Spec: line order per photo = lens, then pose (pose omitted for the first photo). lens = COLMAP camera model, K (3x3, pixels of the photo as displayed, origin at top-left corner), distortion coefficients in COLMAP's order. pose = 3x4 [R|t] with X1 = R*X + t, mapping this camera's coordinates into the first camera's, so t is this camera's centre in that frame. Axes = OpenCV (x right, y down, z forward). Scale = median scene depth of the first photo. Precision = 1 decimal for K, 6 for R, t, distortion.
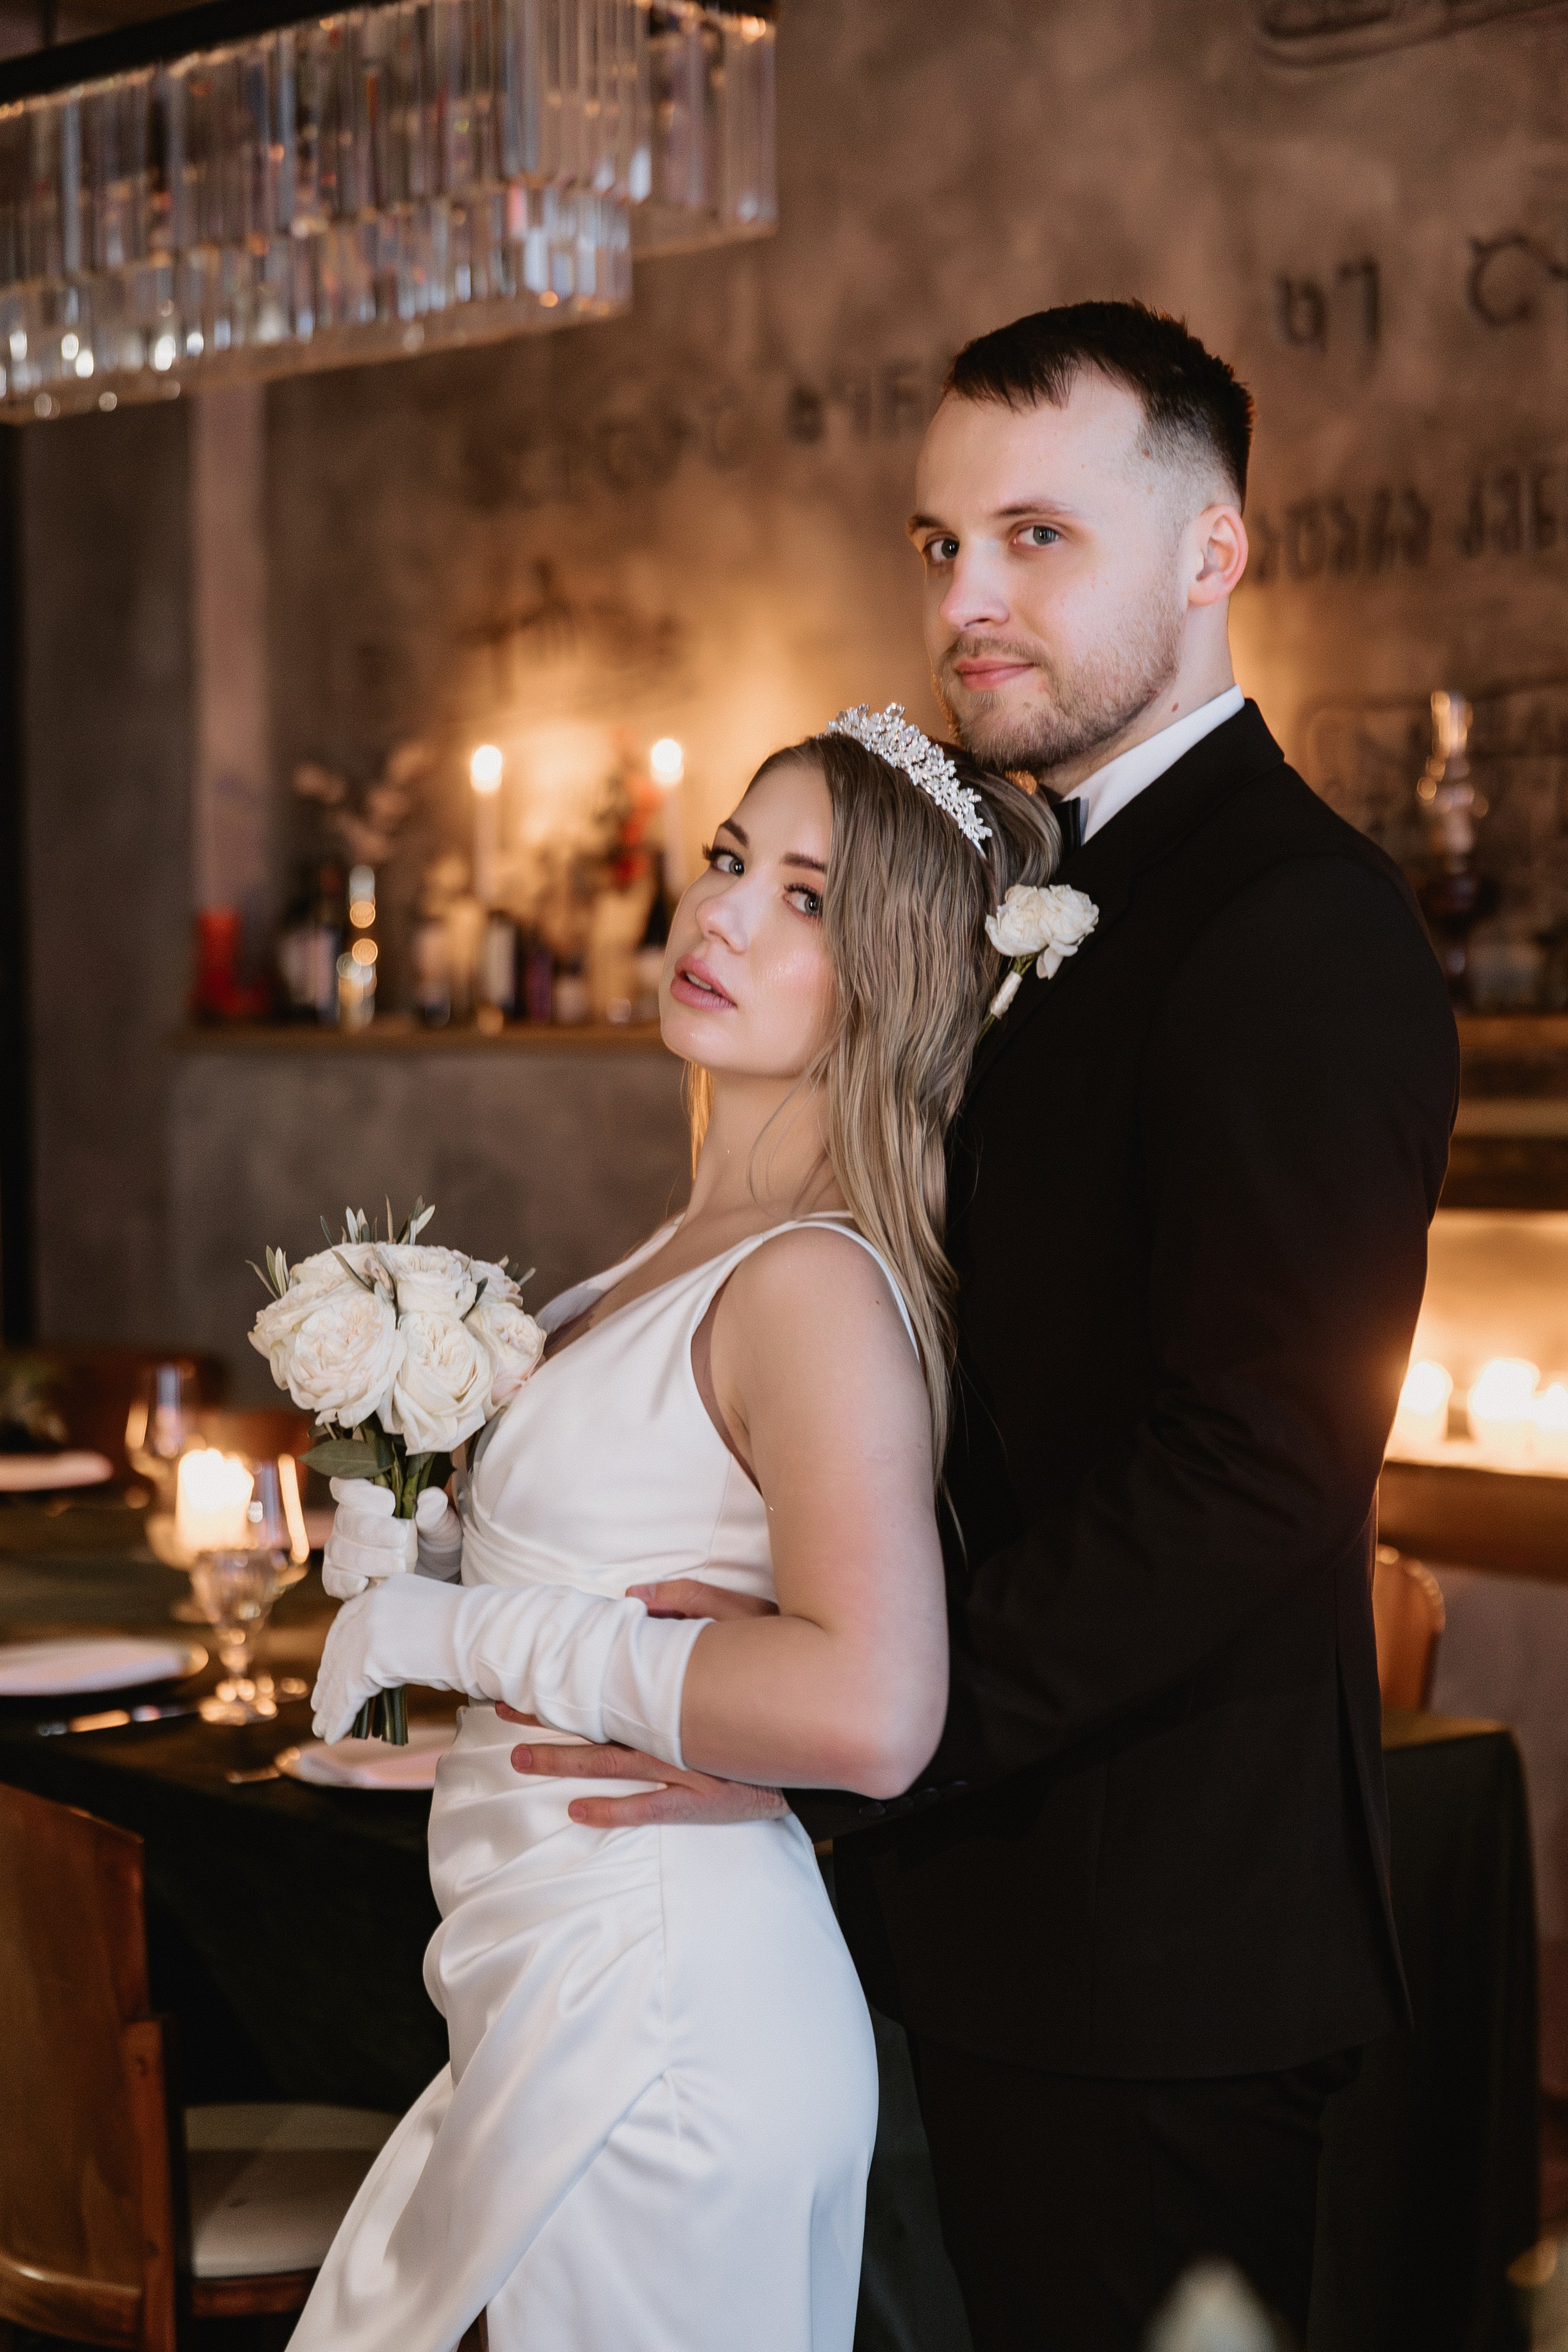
lens RADIAL K [[4240.0, 0, 888.1], [0, 4240.0, 1152.4], [0, 0, 1]] dist [-0.005644, 0.000000]
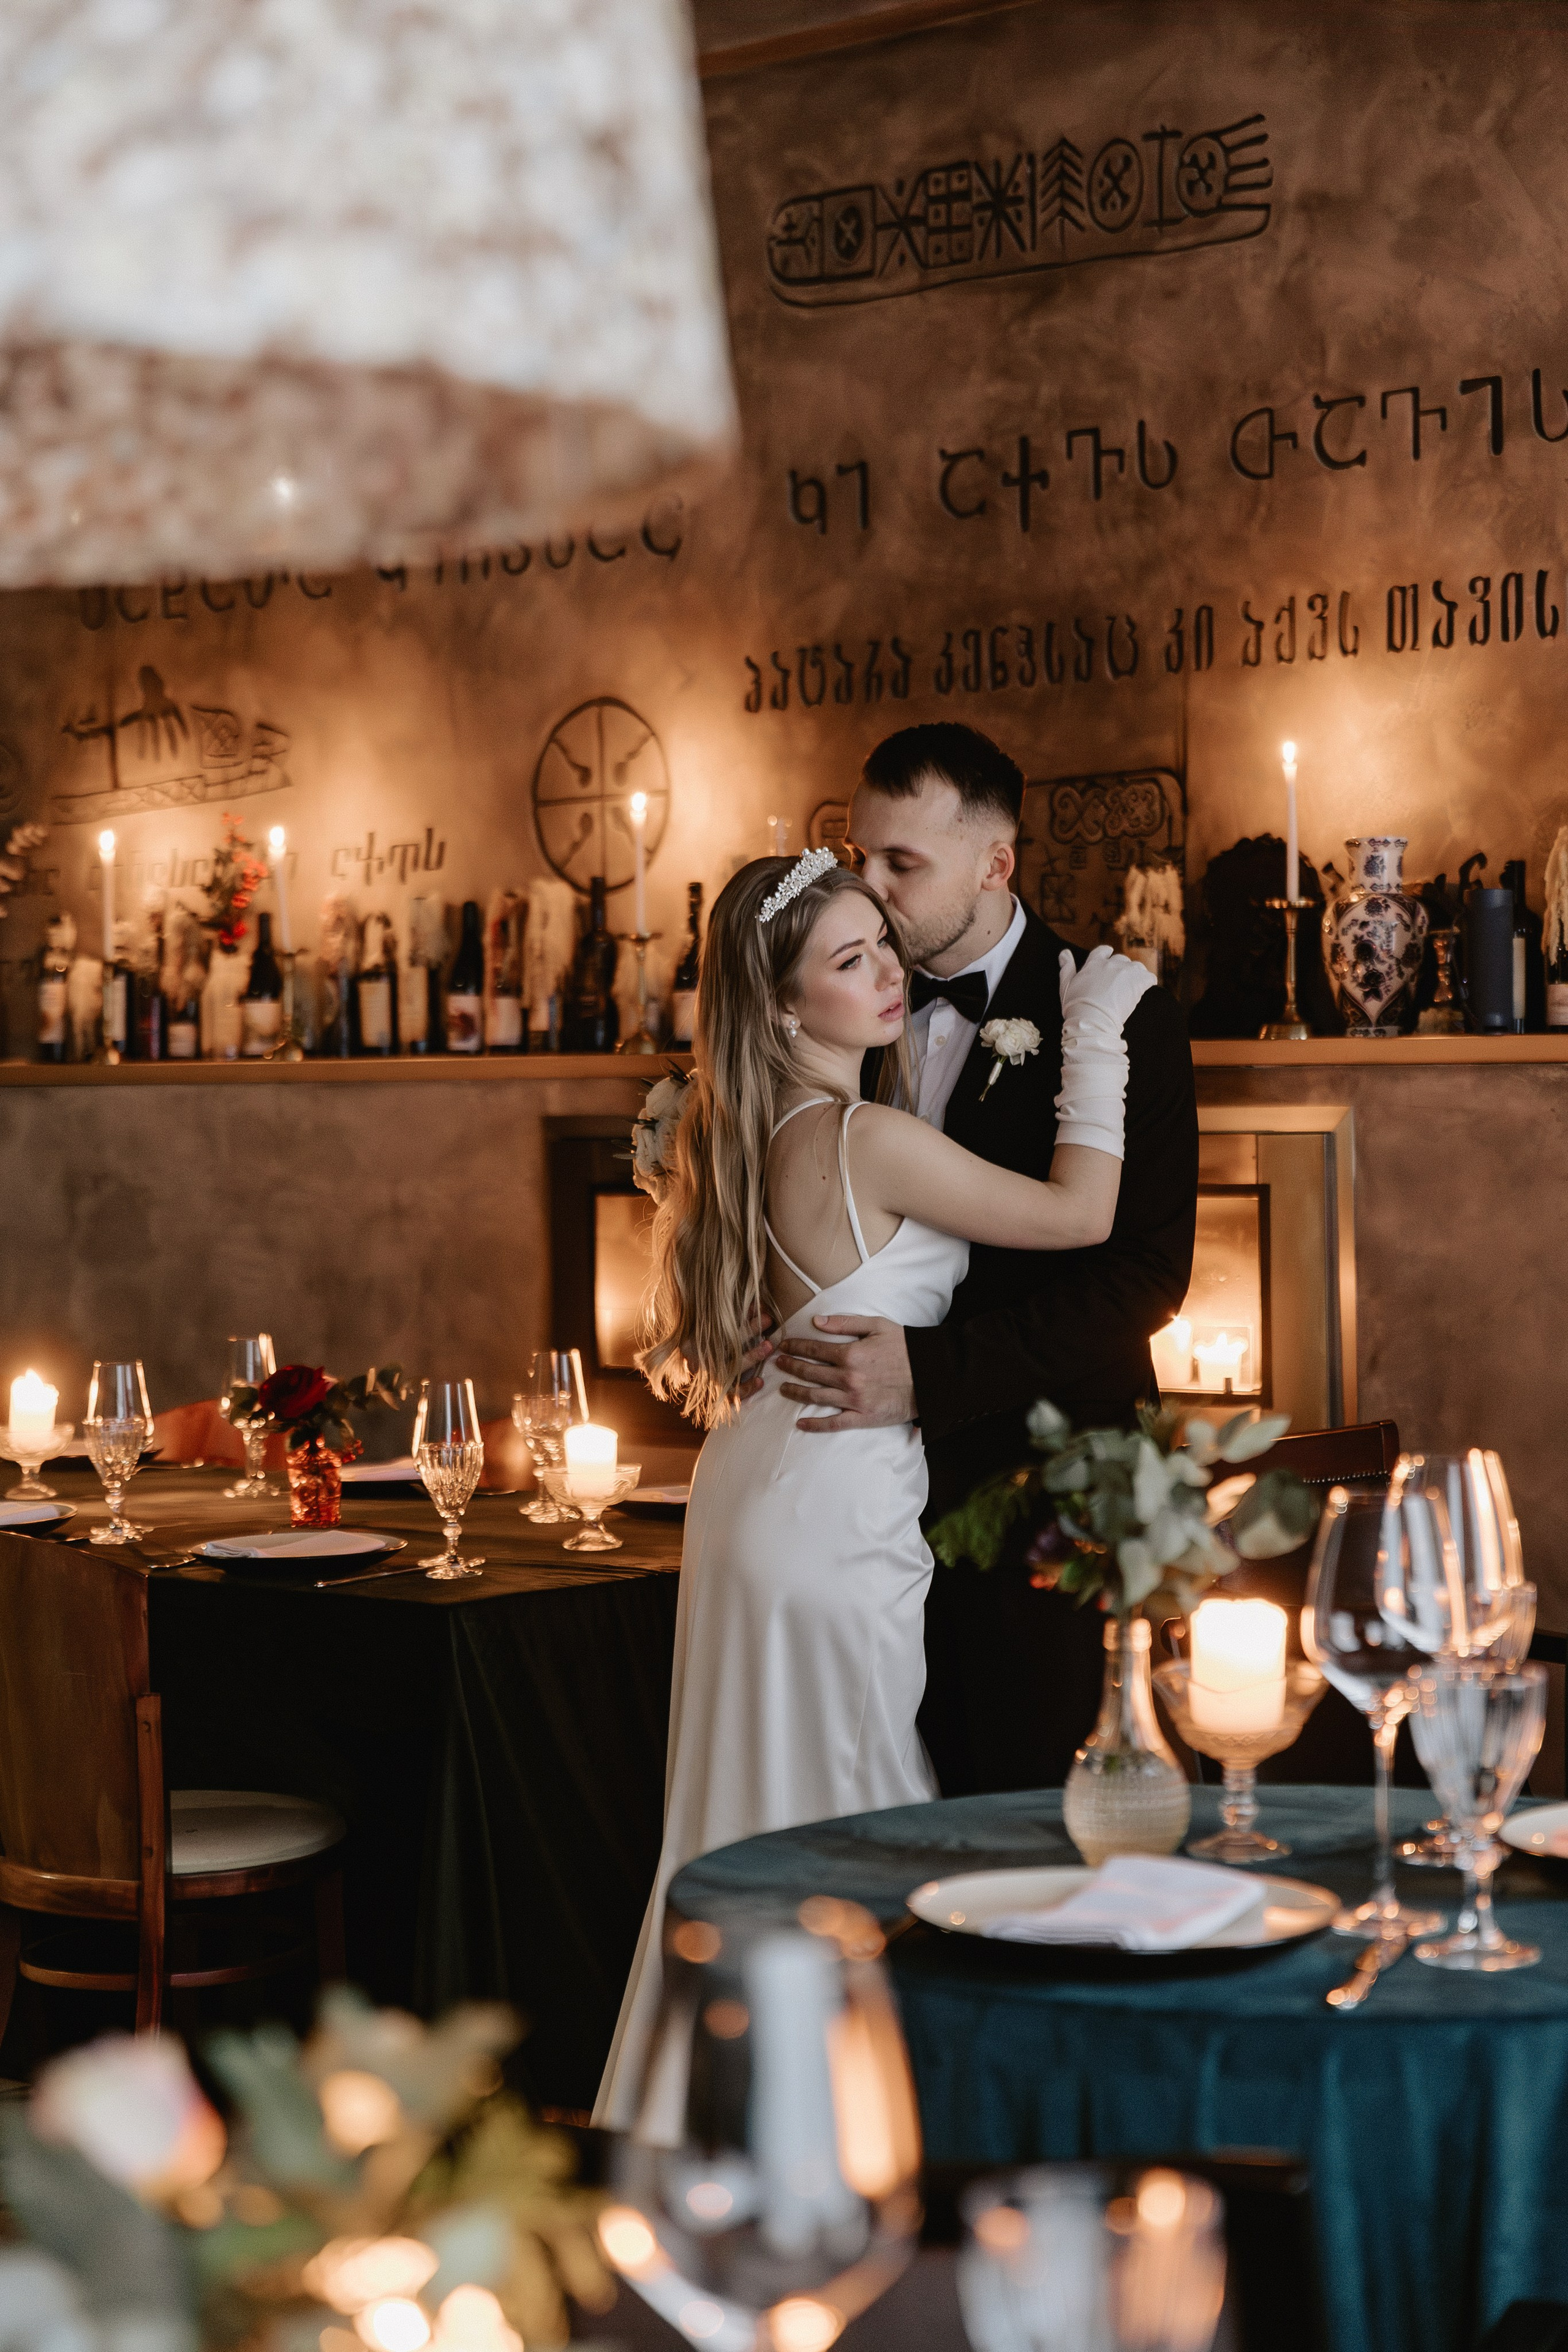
lens RADIAL K [[5890.0, 0, 601.9], [0, 5890.0, 1295.0], [0, 0, 1]] dist [0.075250, 0.000000]
pose [[0.993957, -0.014208, 0.108851, -0.163427], [0.013446, 0.999880, 0.007729, 0.028817], [-0.108948, -0.006219, 0.994028, -0.775981]]
